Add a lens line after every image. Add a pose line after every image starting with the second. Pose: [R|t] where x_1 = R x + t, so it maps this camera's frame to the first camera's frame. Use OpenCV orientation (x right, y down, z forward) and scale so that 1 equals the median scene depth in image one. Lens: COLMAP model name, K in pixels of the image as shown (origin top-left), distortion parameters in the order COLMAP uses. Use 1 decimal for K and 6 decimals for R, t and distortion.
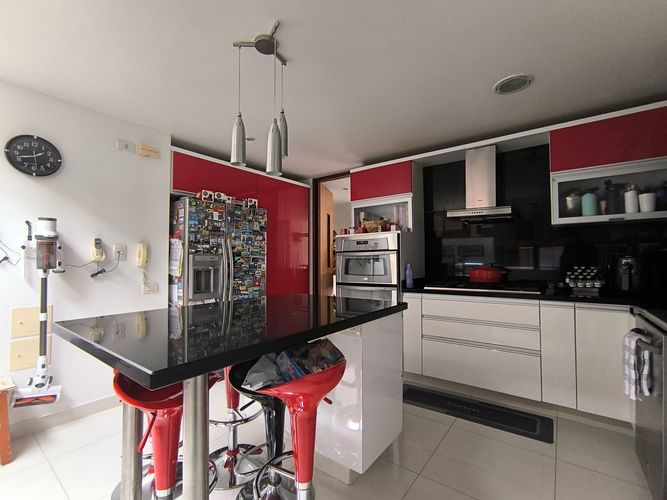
lens RADIAL K [[305.4, 0, 335.2], [0, 305.4, 250.6], [0, 0, 1]] dist [-0.009183, 0.008648]
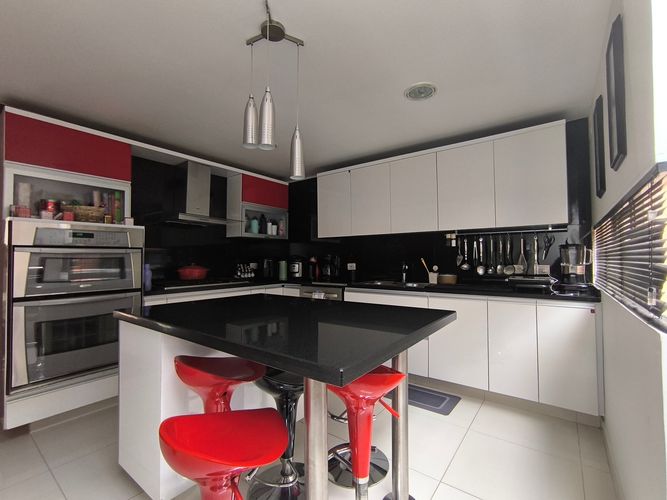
lens RADIAL K [[305.4, 0, 334.0], [0, 305.4, 250.7], [0, 0, 1]] dist [-0.009183, 0.008648]
pose [[0.007804, 0.037469, 0.999267, -0.654451], [-0.023937, 0.999018, -0.037272, 0.025717], [-0.999683, -0.023629, 0.008693, 0.449482]]
